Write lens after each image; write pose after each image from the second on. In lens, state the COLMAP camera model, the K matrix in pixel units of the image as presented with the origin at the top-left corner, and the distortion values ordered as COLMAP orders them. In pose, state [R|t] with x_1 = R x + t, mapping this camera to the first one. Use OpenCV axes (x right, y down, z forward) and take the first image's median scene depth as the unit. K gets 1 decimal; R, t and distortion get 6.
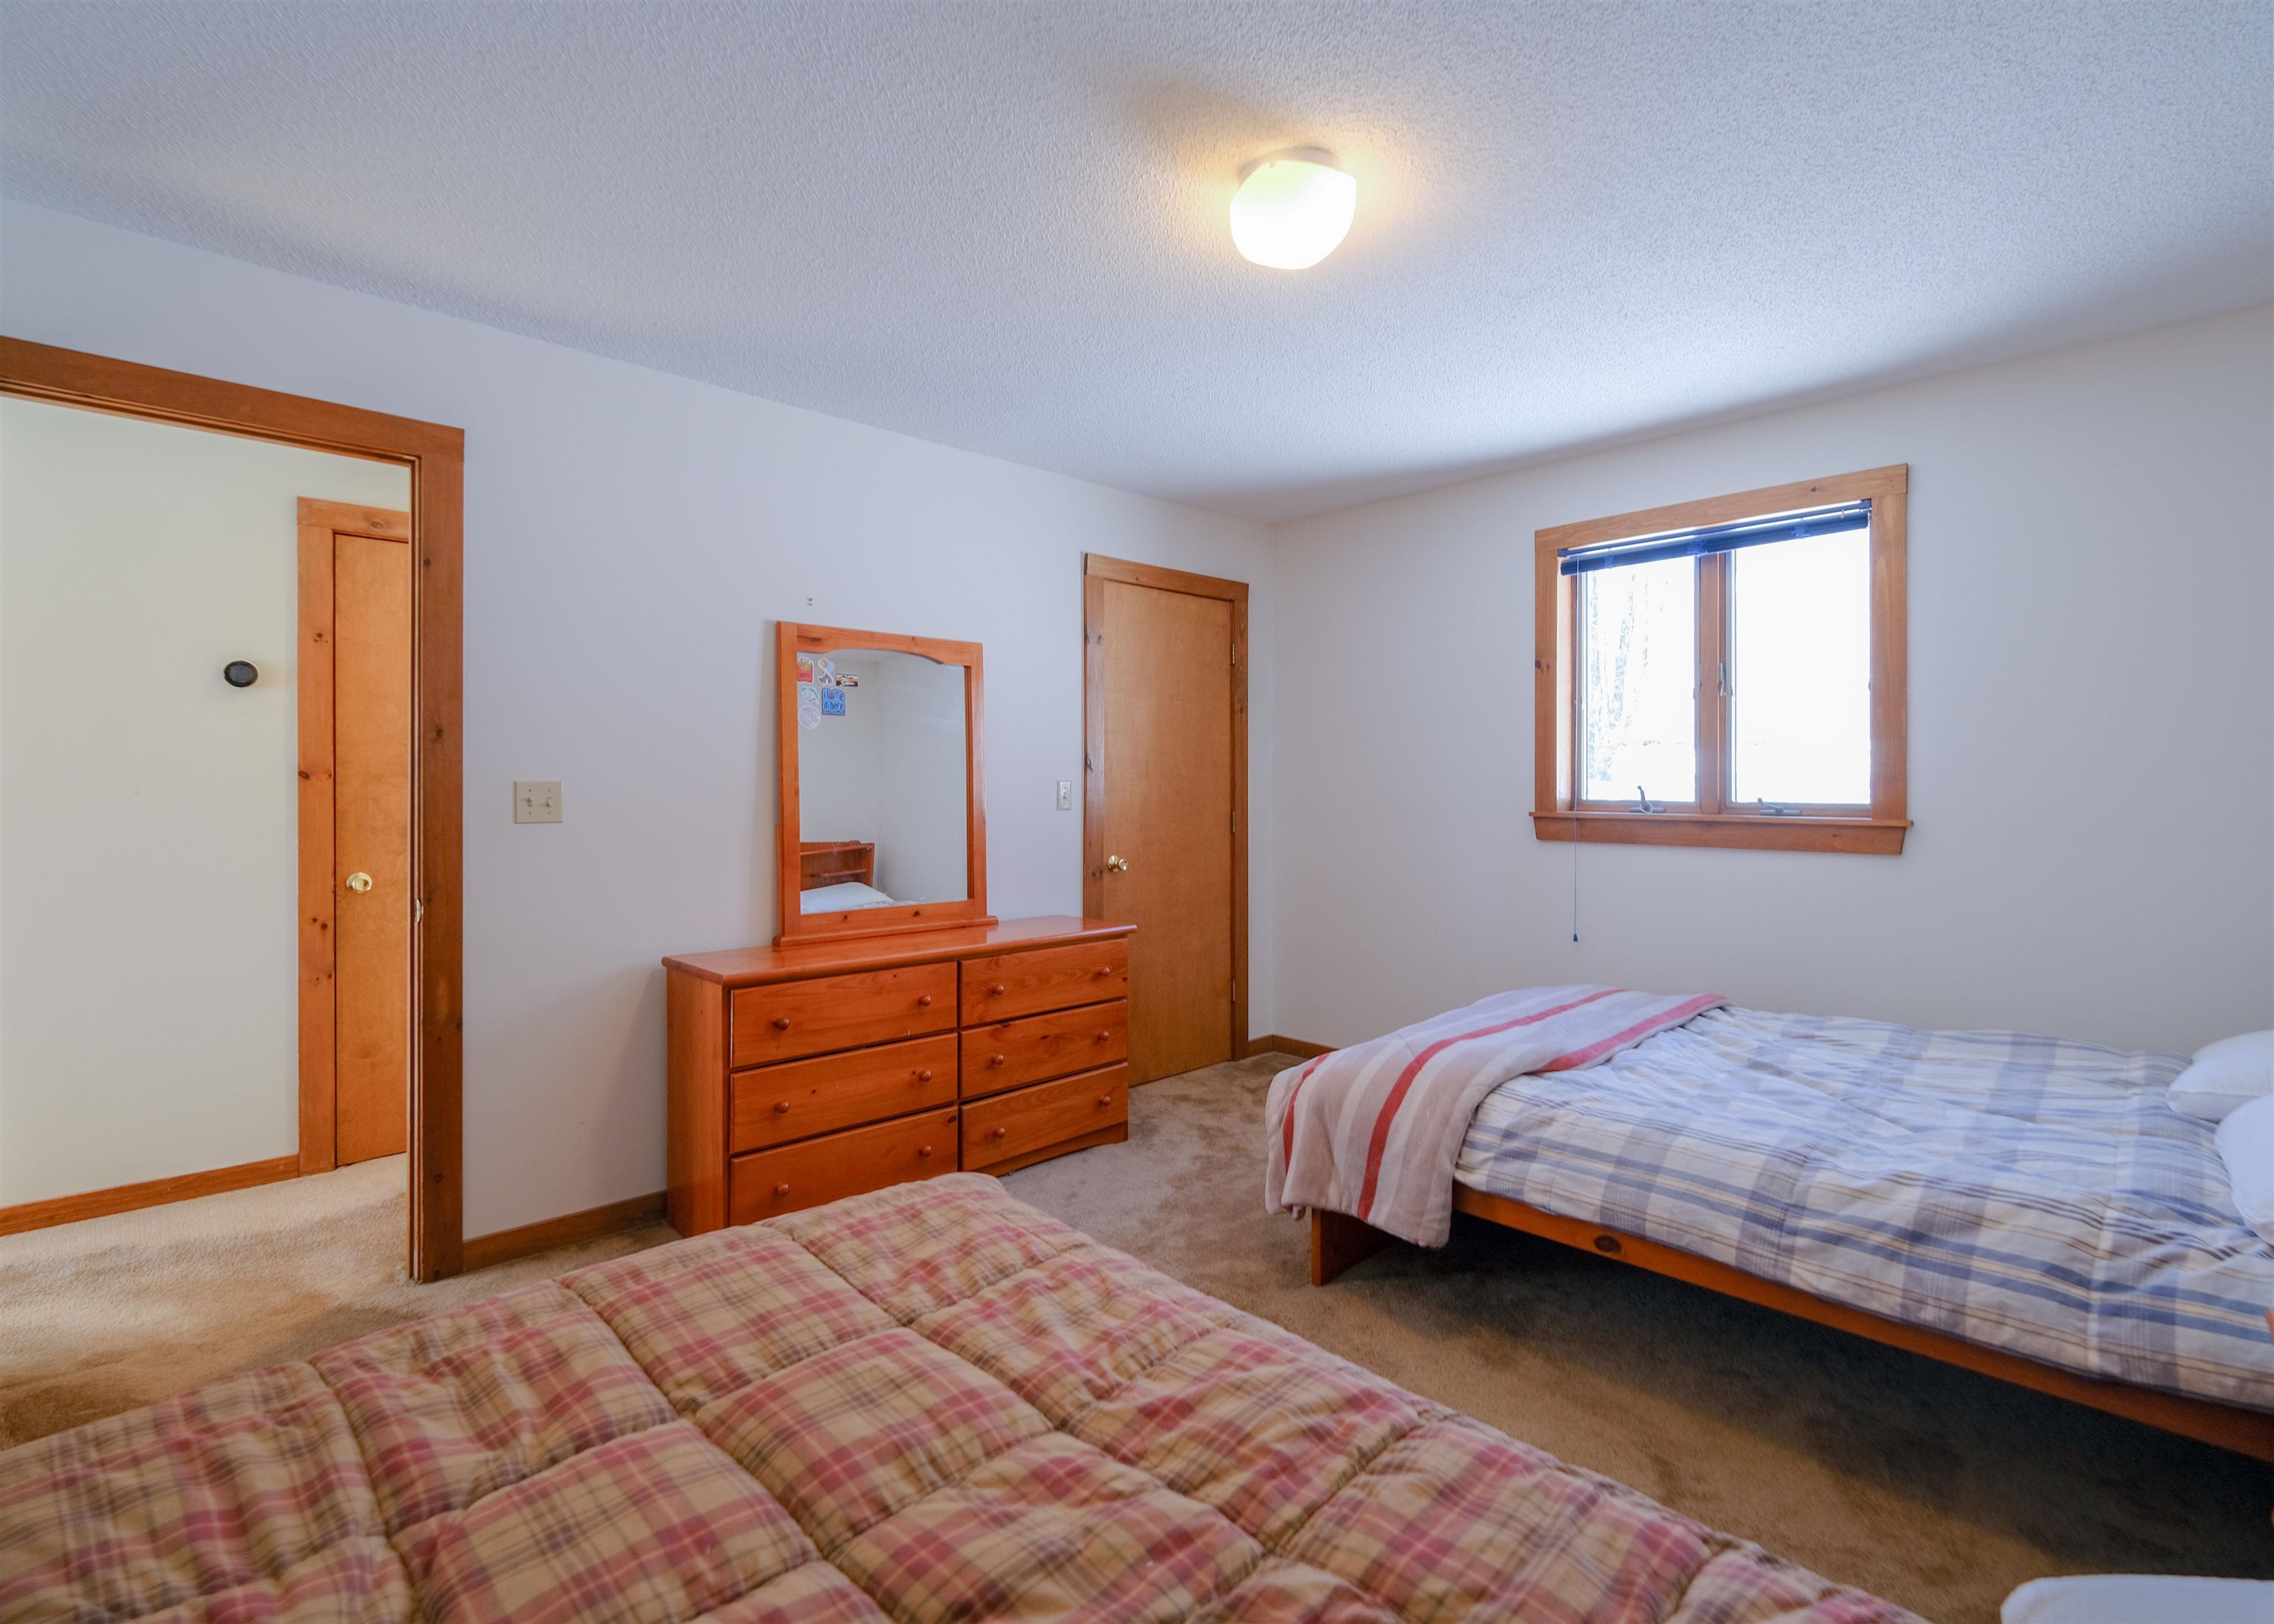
lens RADIAL K [[1052.6, 0, 1136.9], [0, 1052.6, 783.8], [0, 0, 1]] dist [-0.006249, -0.001047]
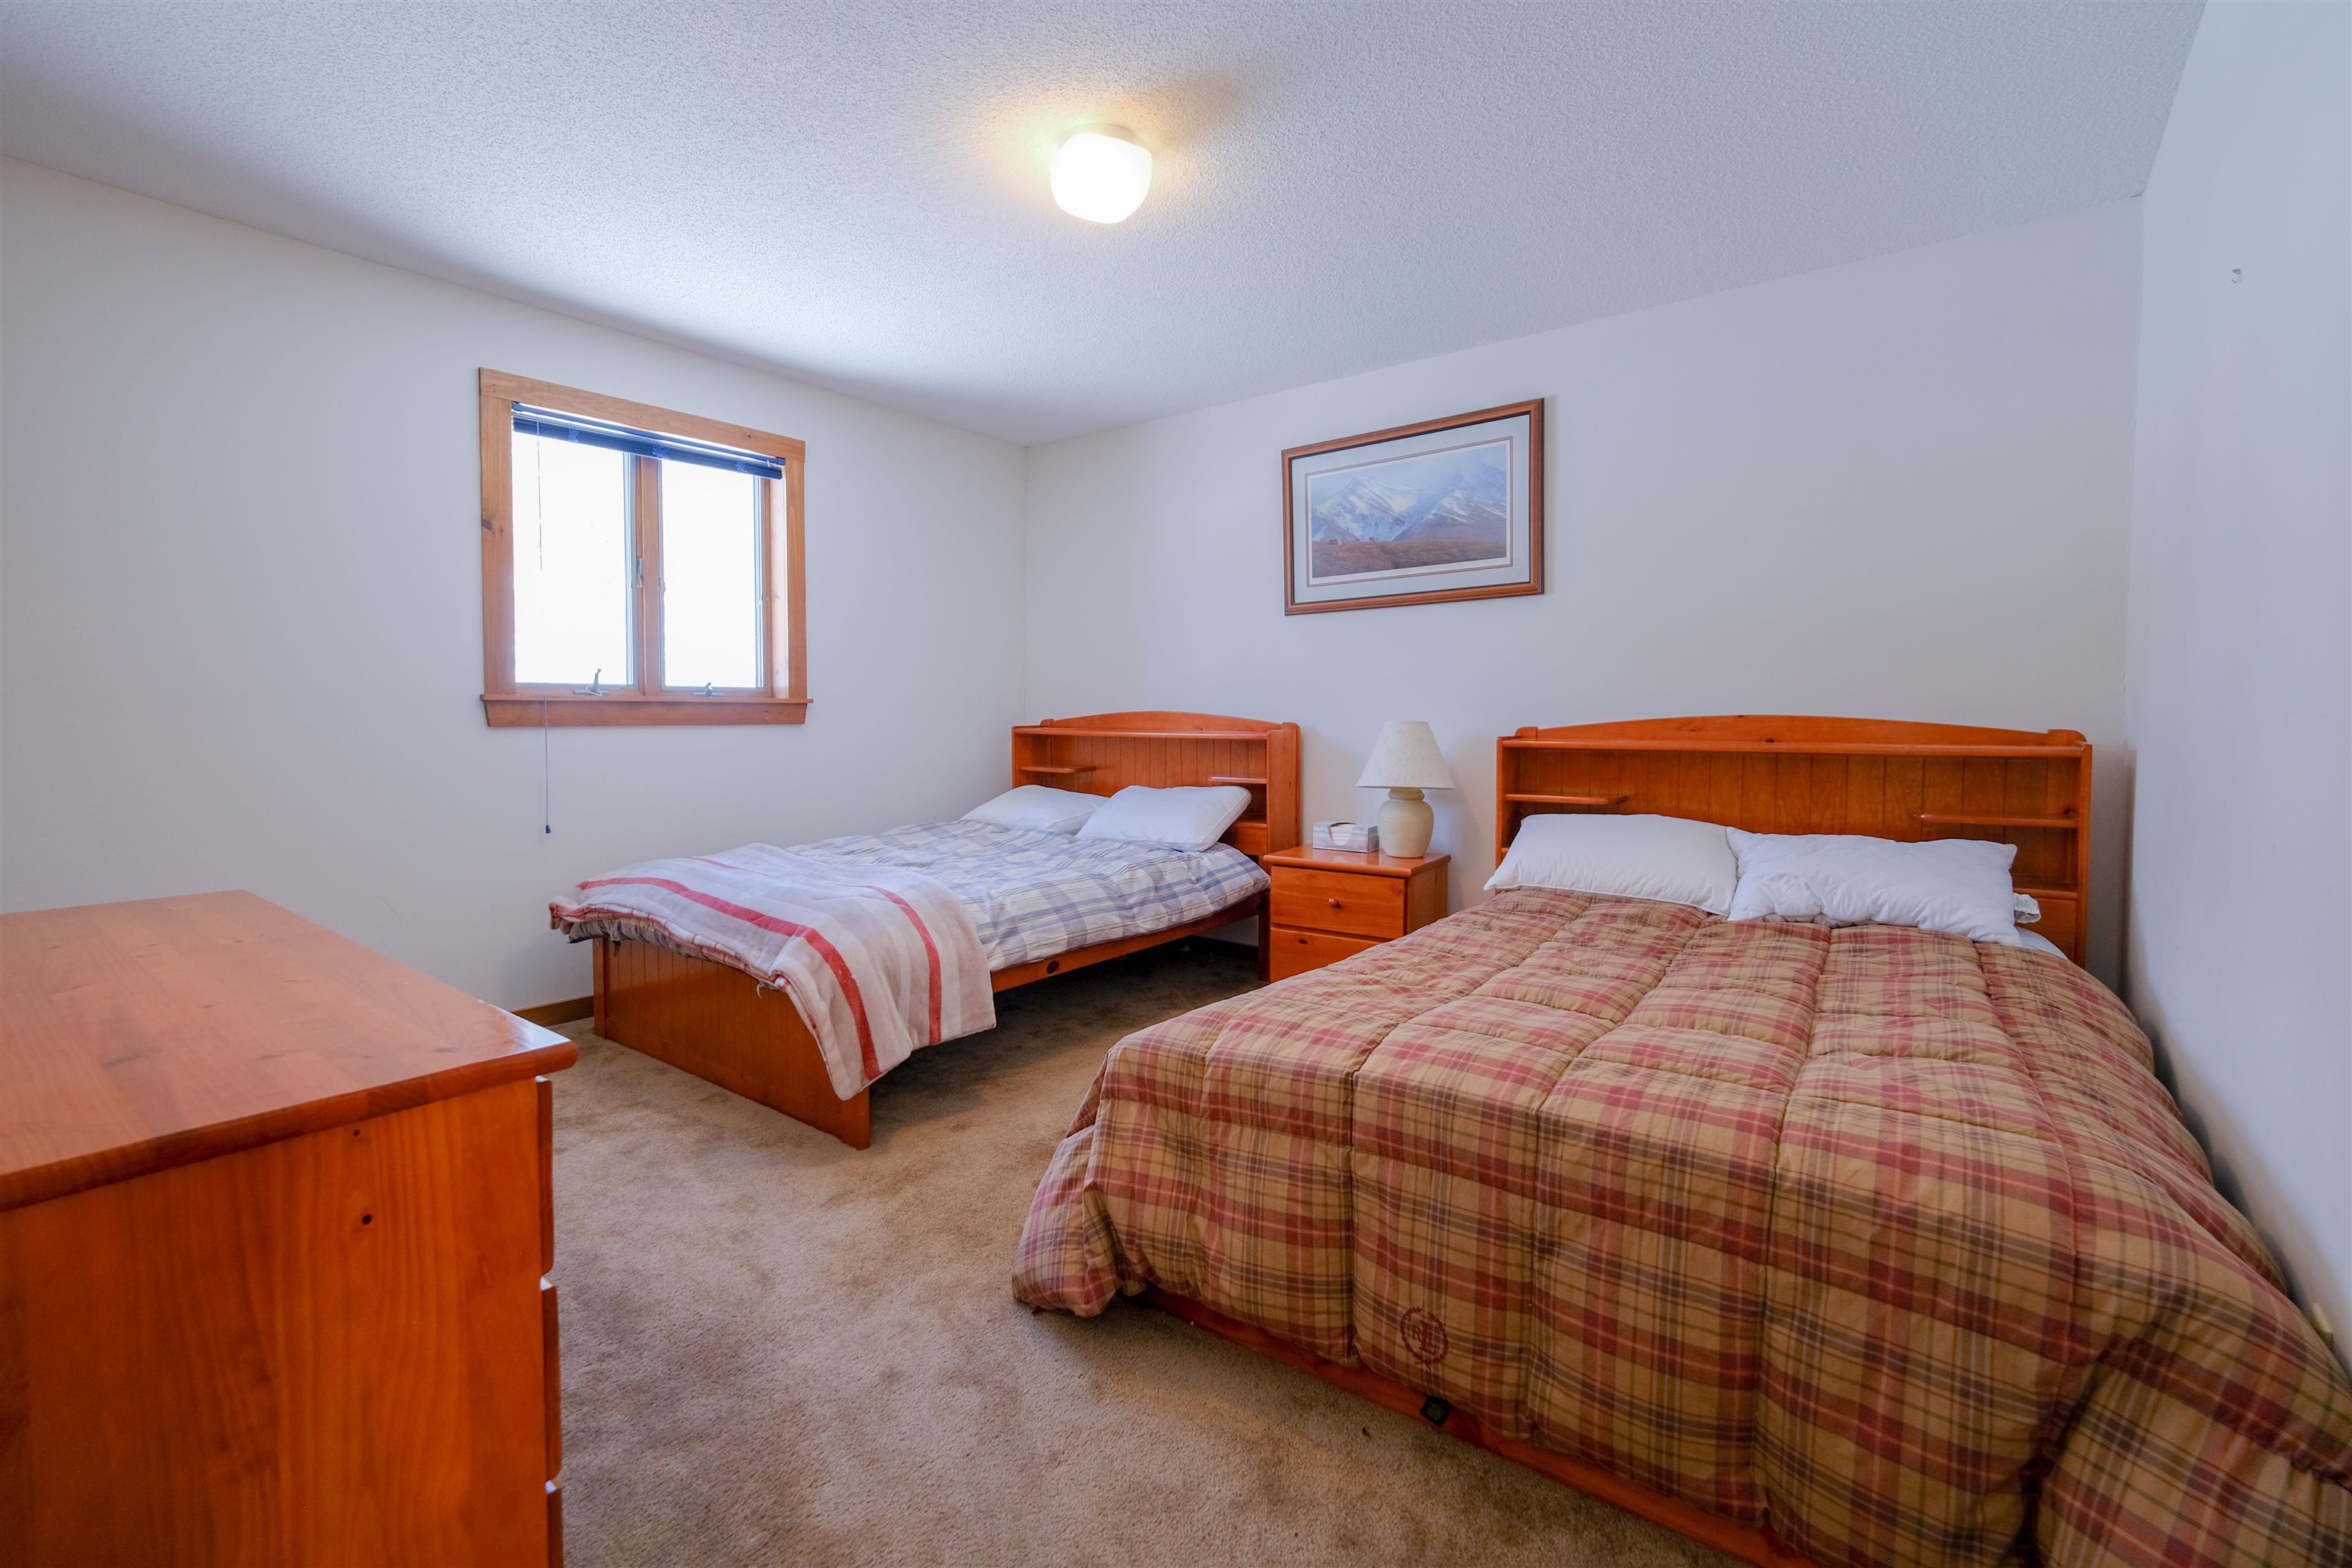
lens RADIAL K [[1045.6, 0, 1180.9], [0, 1045.6, 744.2], [0, 0, 1]] dist [0.001048, 0.000054]
pose [[-0.154160, -0.029537, 0.987604, -0.687074], [0.002062, 0.999541, 0.030216, 0.051736], [-0.988044, 0.006695, -0.154028, 0.696146]]
